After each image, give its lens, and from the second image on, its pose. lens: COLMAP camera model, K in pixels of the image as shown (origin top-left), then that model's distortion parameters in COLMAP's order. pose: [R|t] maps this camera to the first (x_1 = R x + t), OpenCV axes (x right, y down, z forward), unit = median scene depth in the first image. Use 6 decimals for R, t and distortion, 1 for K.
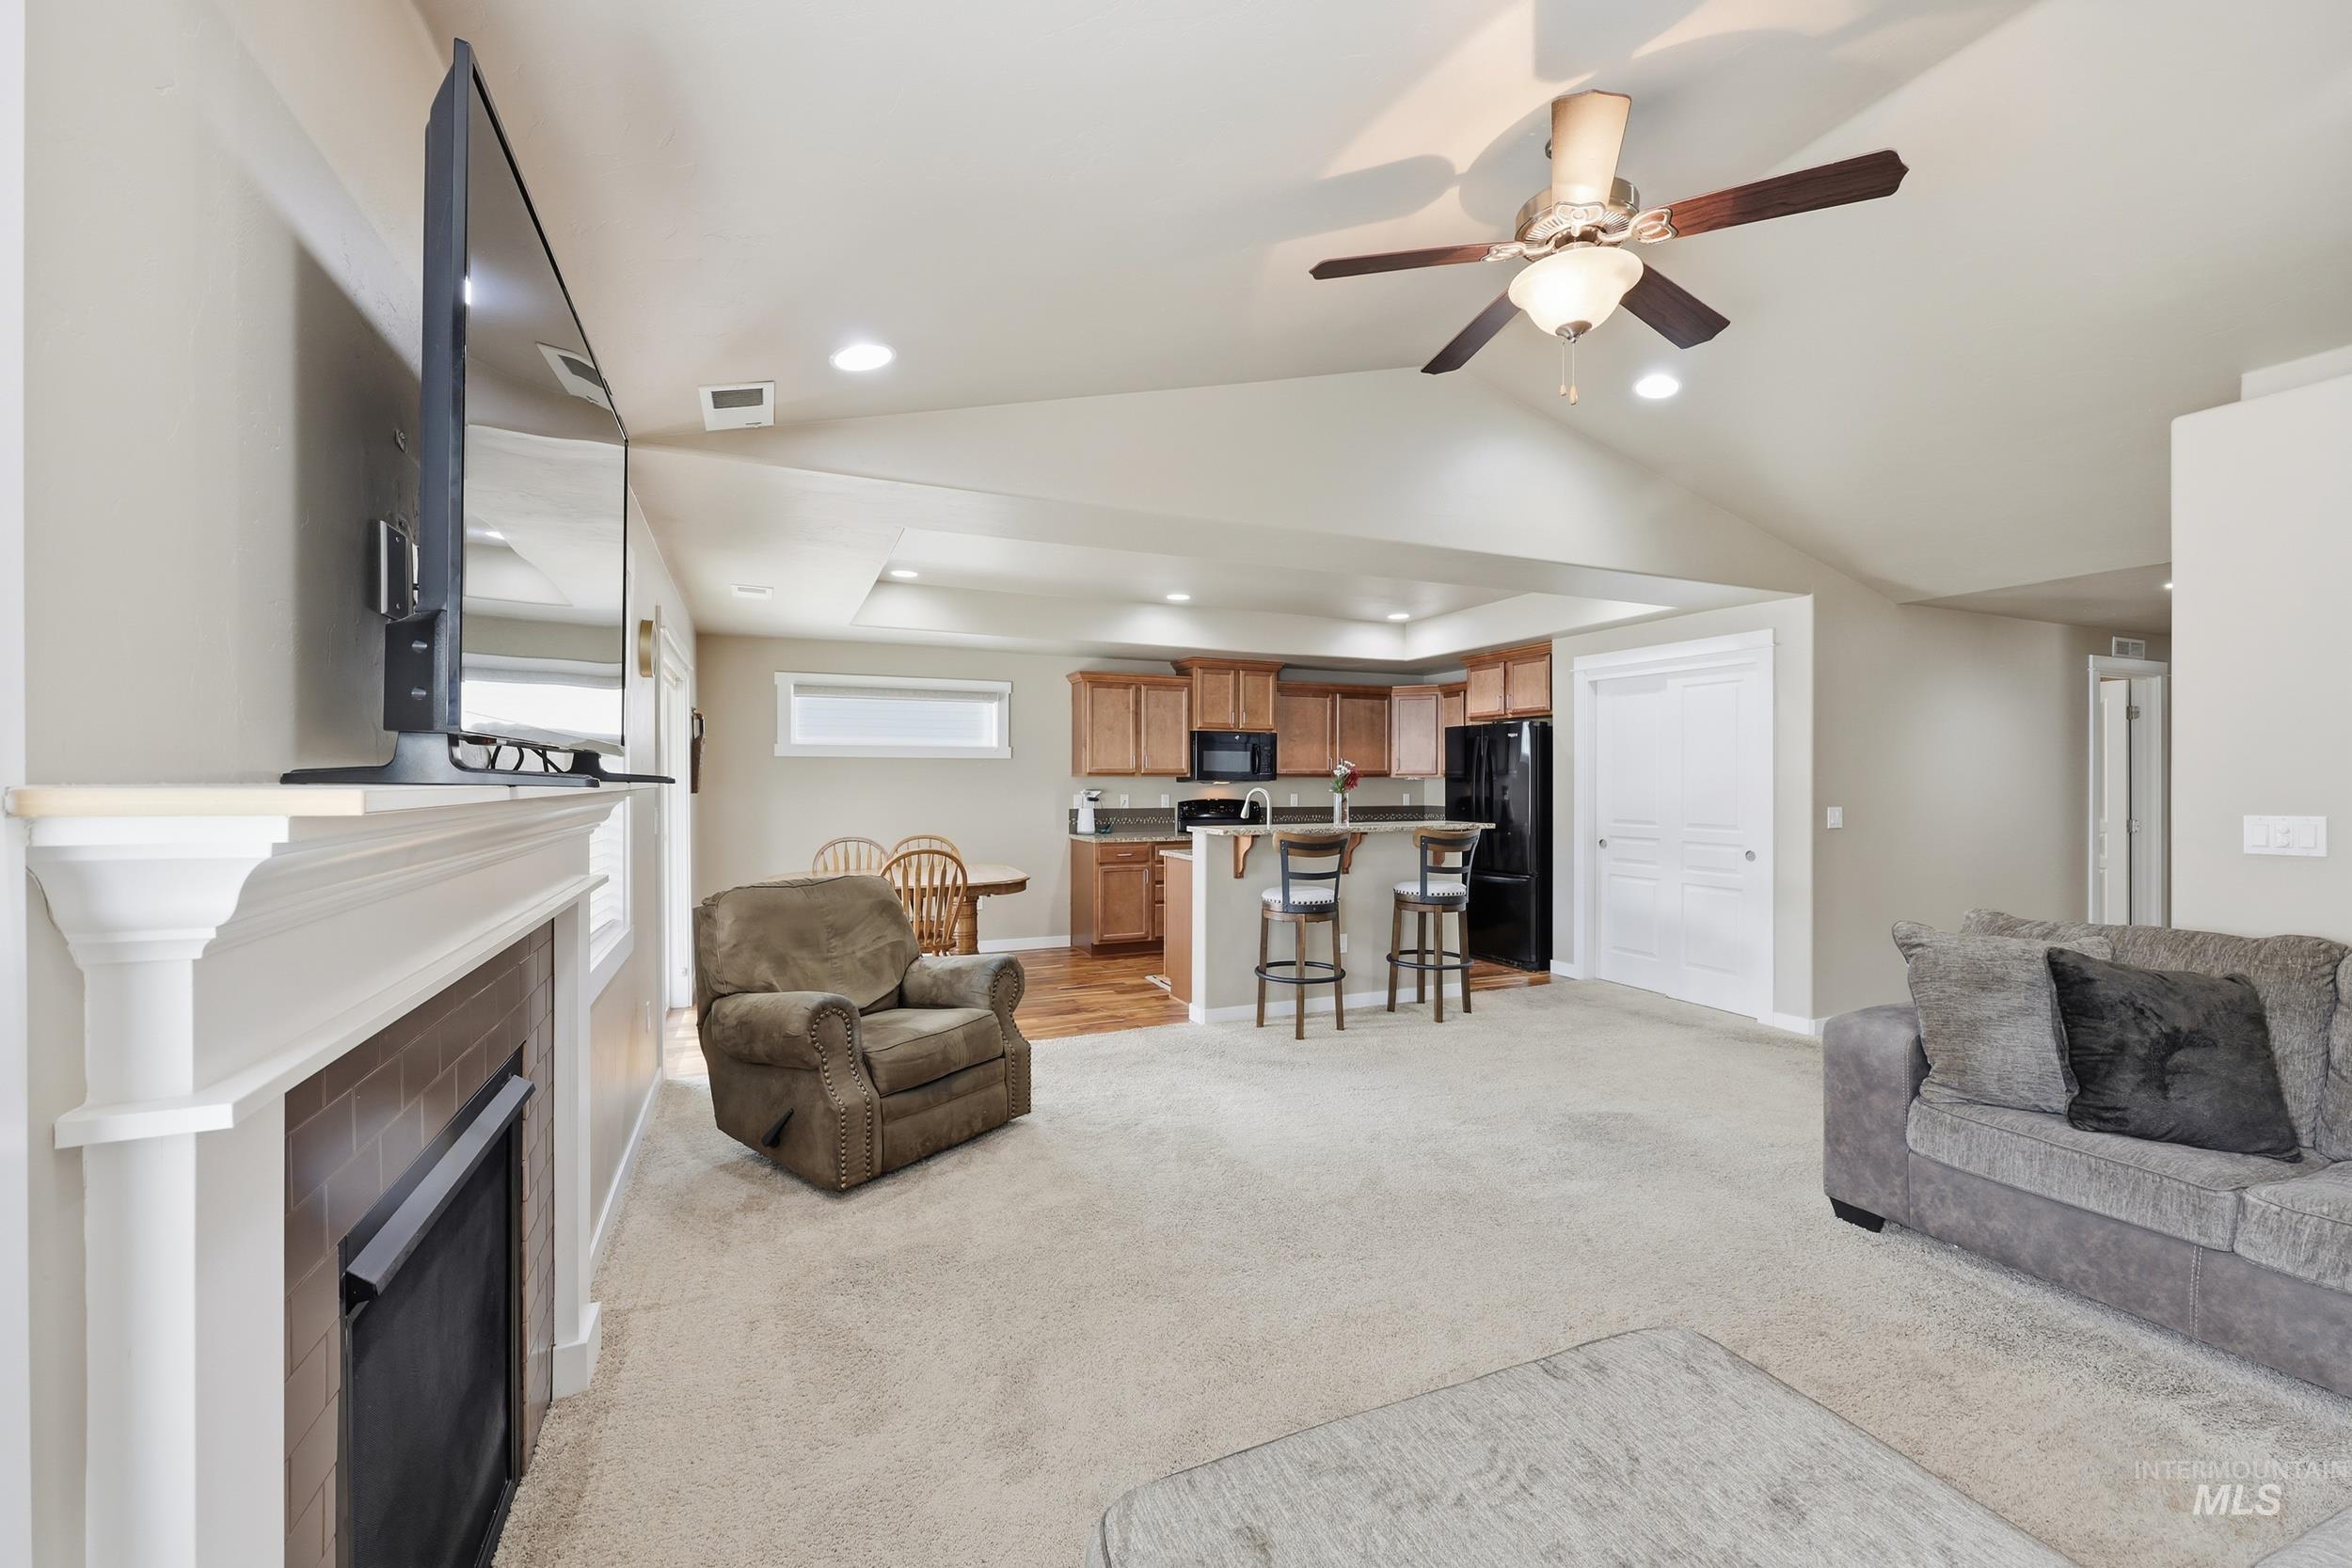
lens RADIAL K [[940.9, 0, 1136.9], [0, 940.9, 780.5], [0, 0, 1]] dist [0.001134, 0.000044]
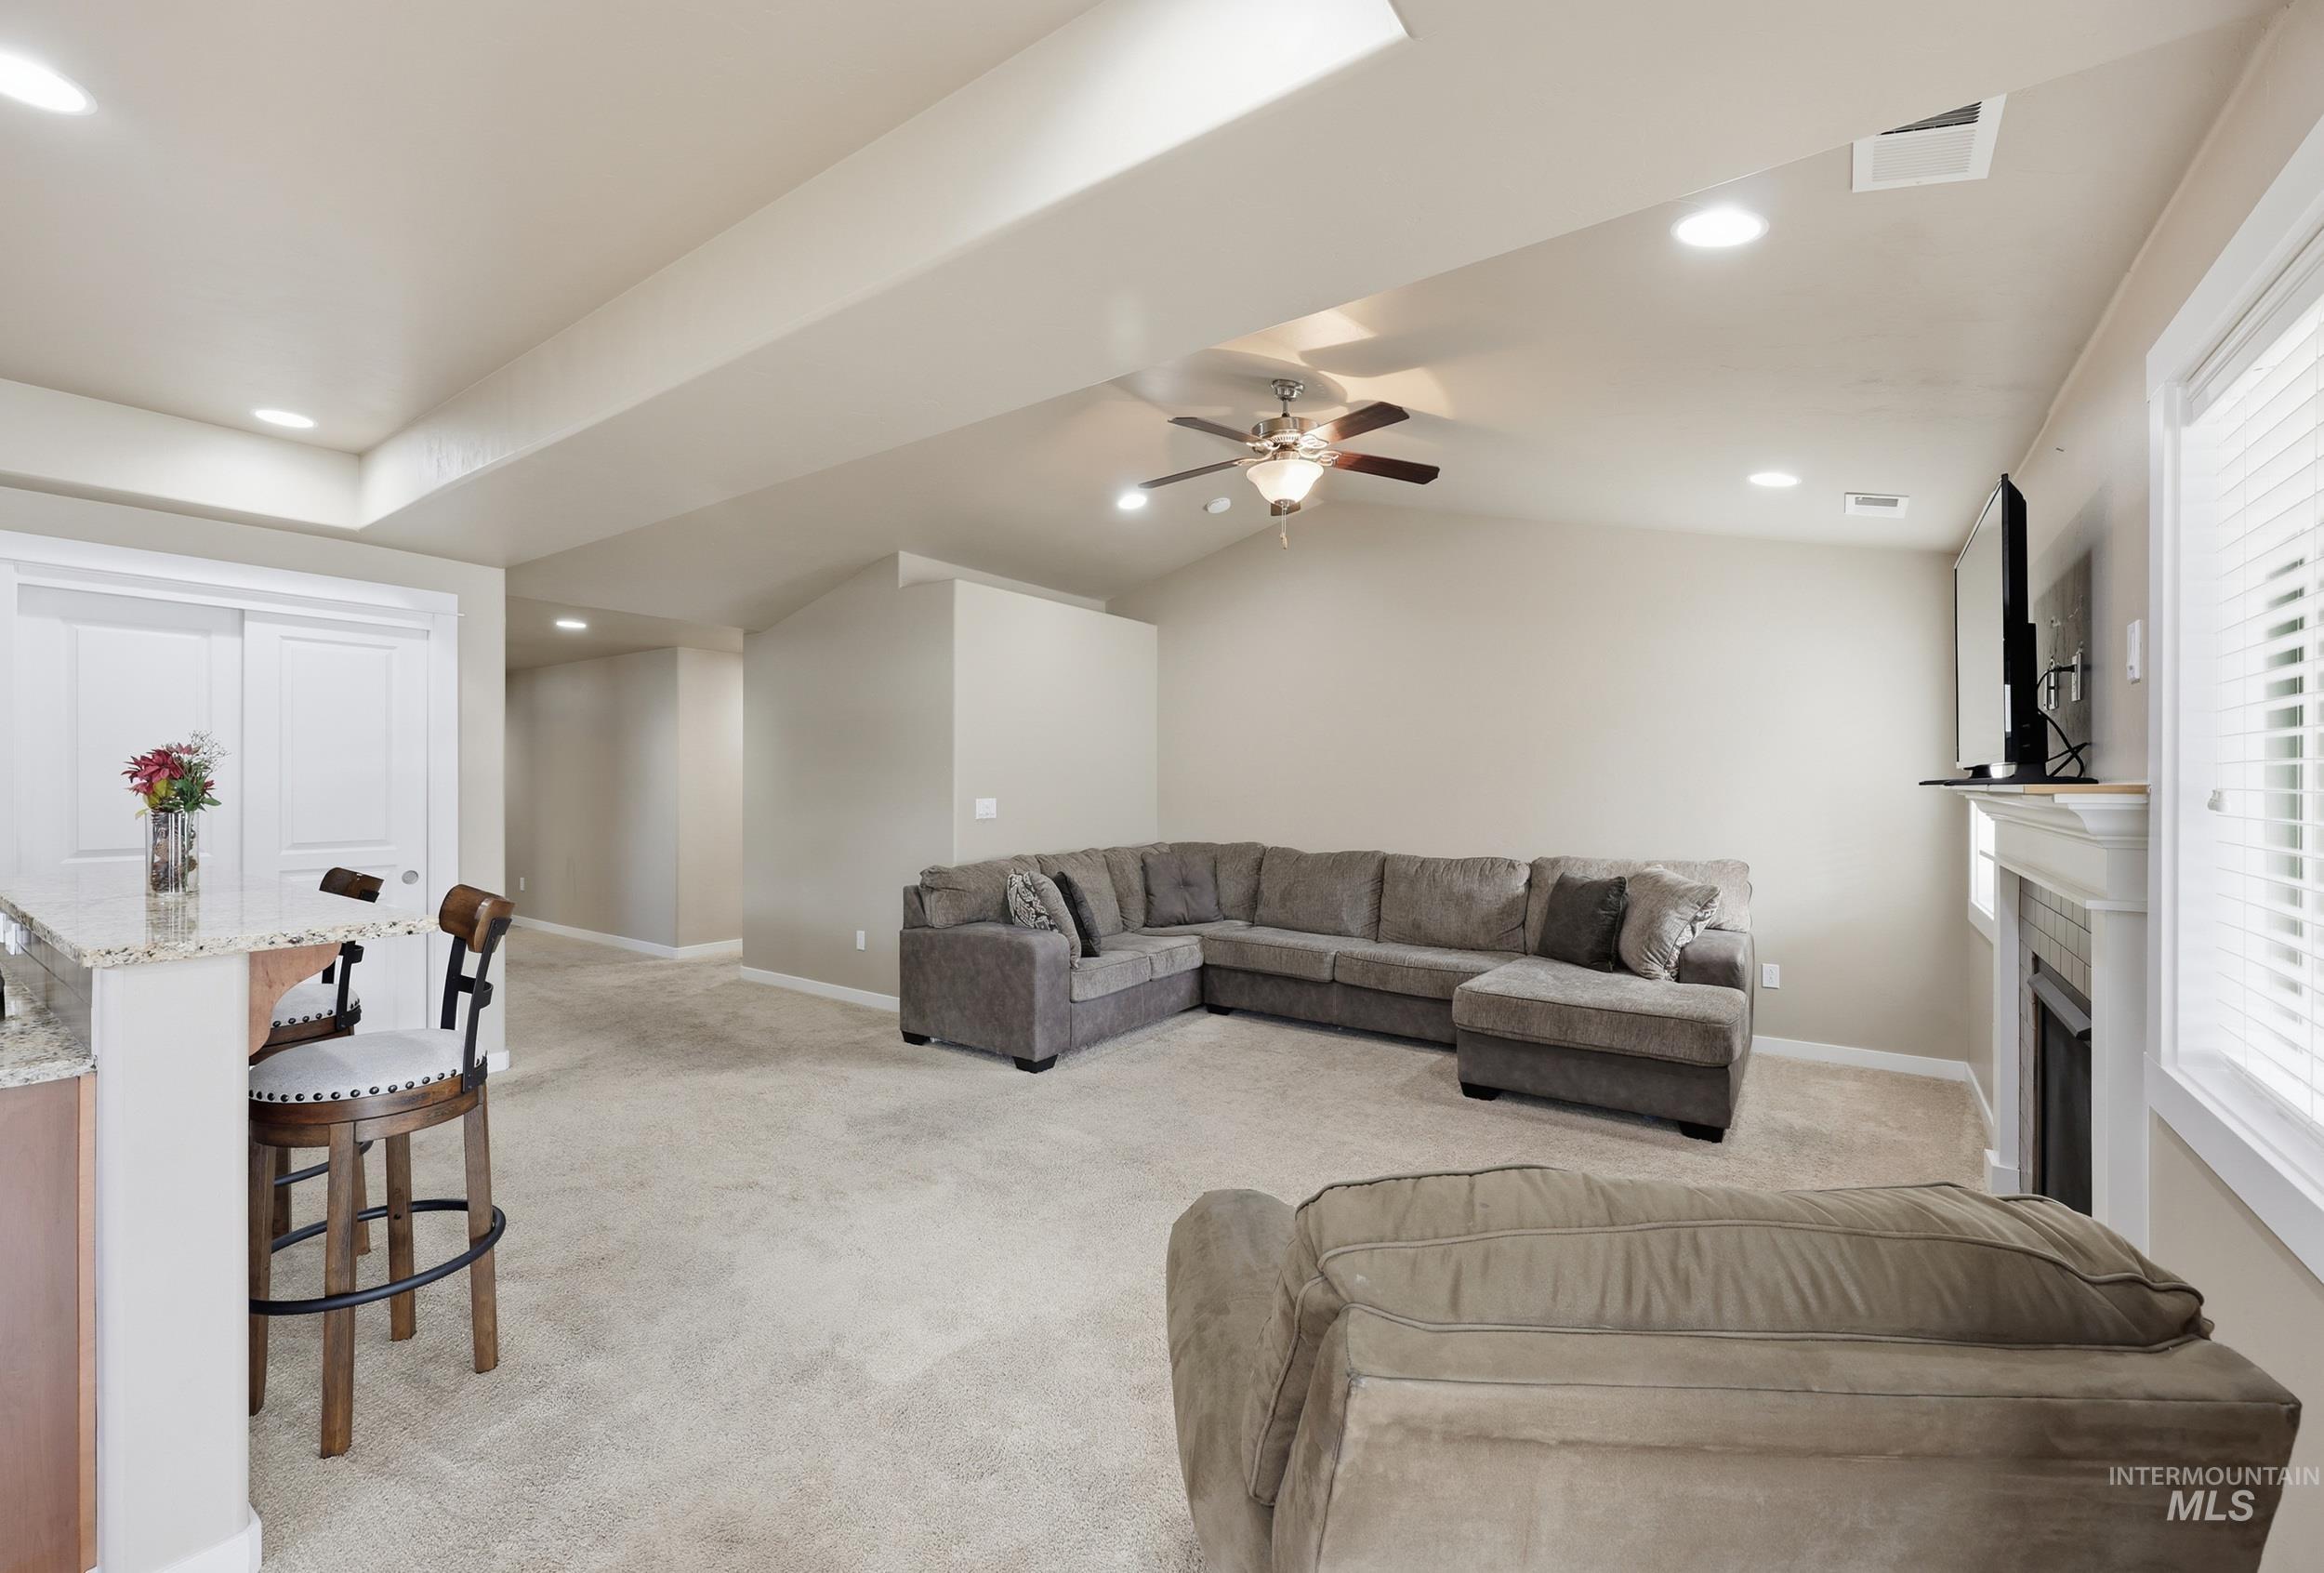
lens RADIAL K [[948.4, 0, 1169.2], [0, 948.4, 779.6], [0, 0, 1]] dist [-0.013785, -0.000056]
pose [[-0.553730, 0.003162, 0.832690, -0.243930], [-0.001310, 0.999988, -0.004668, 0.002173], [-0.832695, -0.003676, -0.553720, 0.650632]]
